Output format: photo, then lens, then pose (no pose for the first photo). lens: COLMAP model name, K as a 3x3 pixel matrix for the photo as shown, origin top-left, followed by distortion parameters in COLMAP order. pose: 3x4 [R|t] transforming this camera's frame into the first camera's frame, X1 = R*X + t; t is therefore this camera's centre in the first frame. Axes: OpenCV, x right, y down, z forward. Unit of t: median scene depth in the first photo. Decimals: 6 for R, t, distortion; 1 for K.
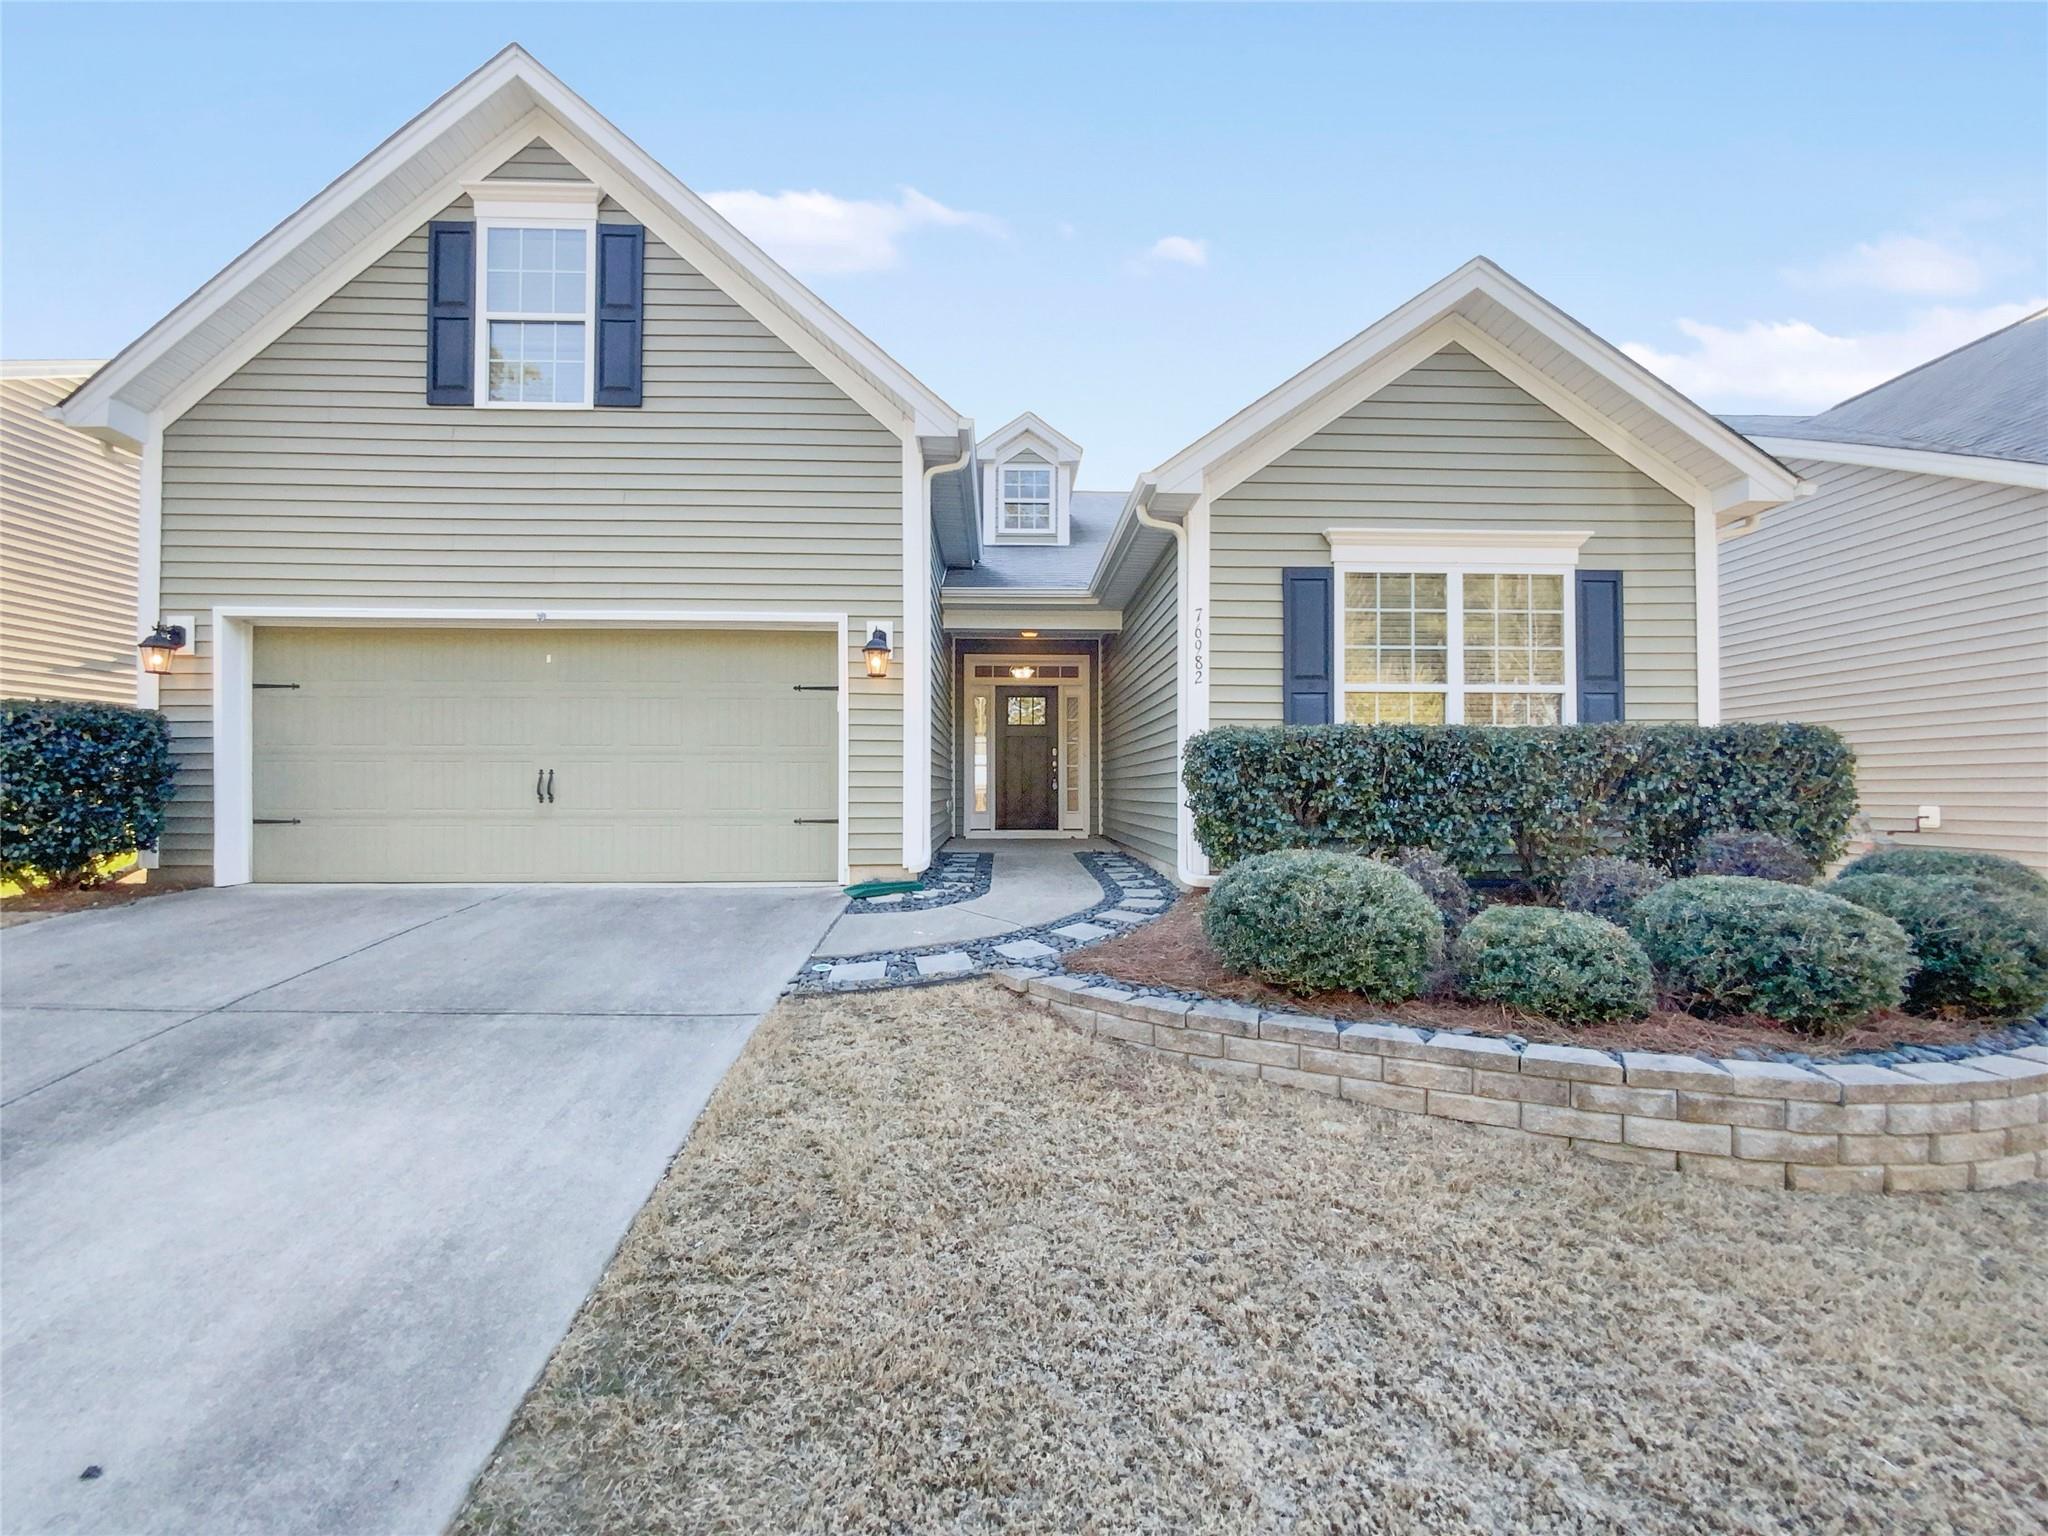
lens RADIAL K [[978.2, 0, 1019.0], [0, 978.2, 758.9], [0, 0, 1]] dist [0.075238, -0.000311]
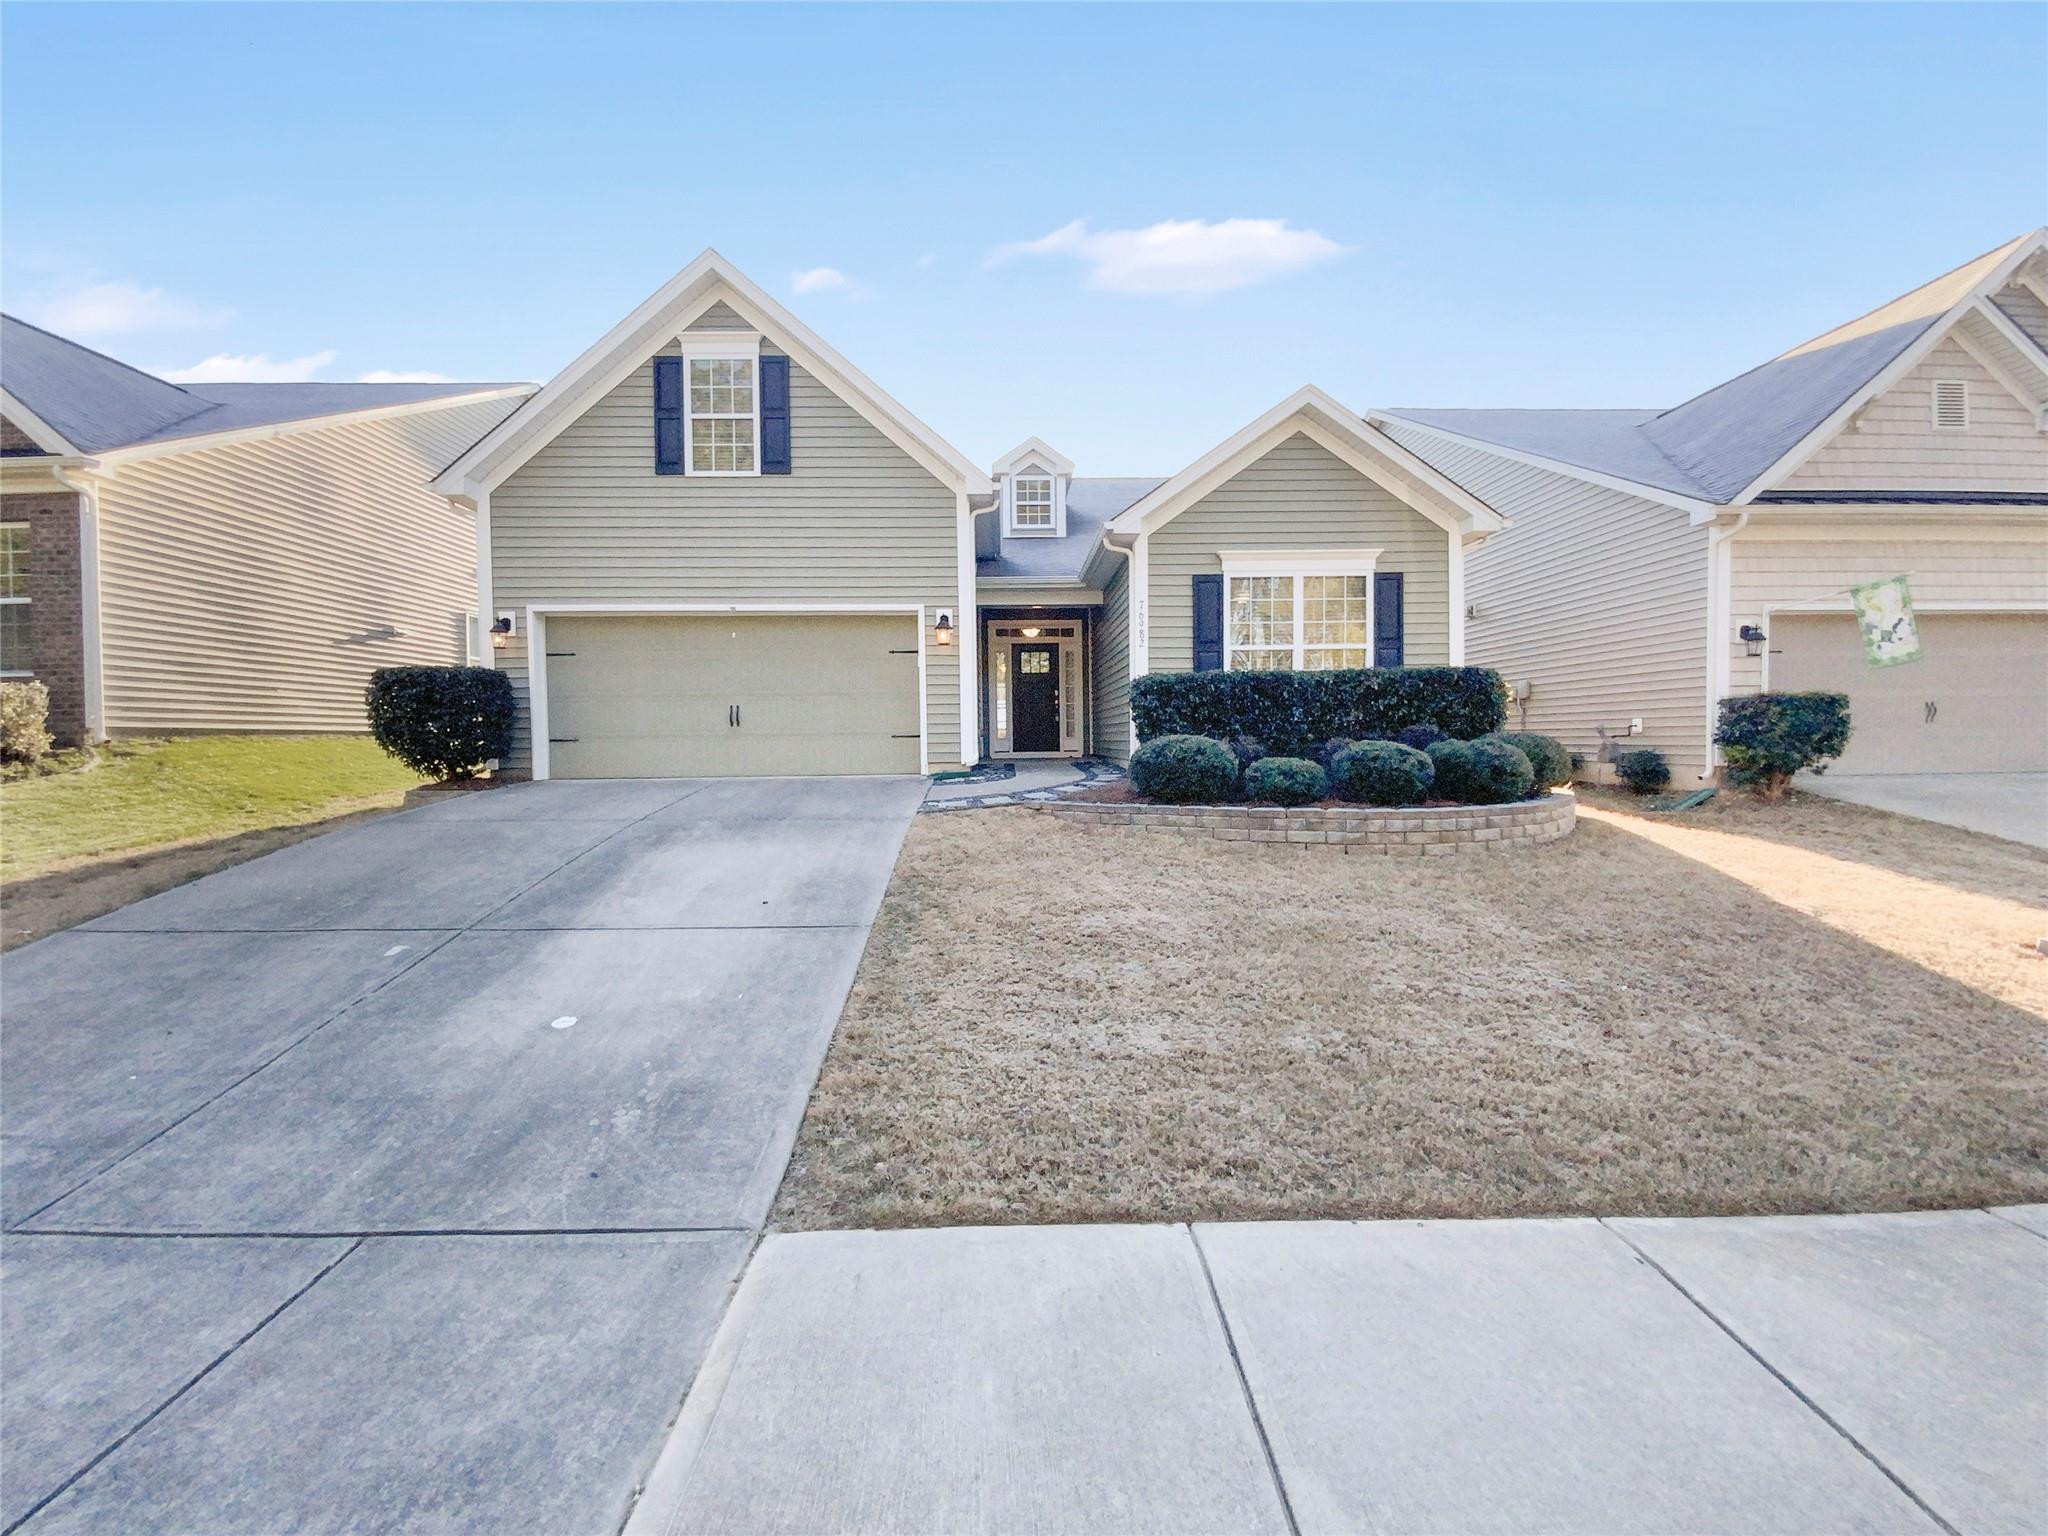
lens RADIAL K [[978.2, 0, 1019.0], [0, 978.2, 758.9], [0, 0, 1]] dist [0.075238, -0.000311]
pose [[0.999895, -0.013372, -0.005654, -0.014801], [0.013653, 0.998502, 0.052991, 0.019035], [0.004937, -0.053063, 0.998579, -0.587202]]
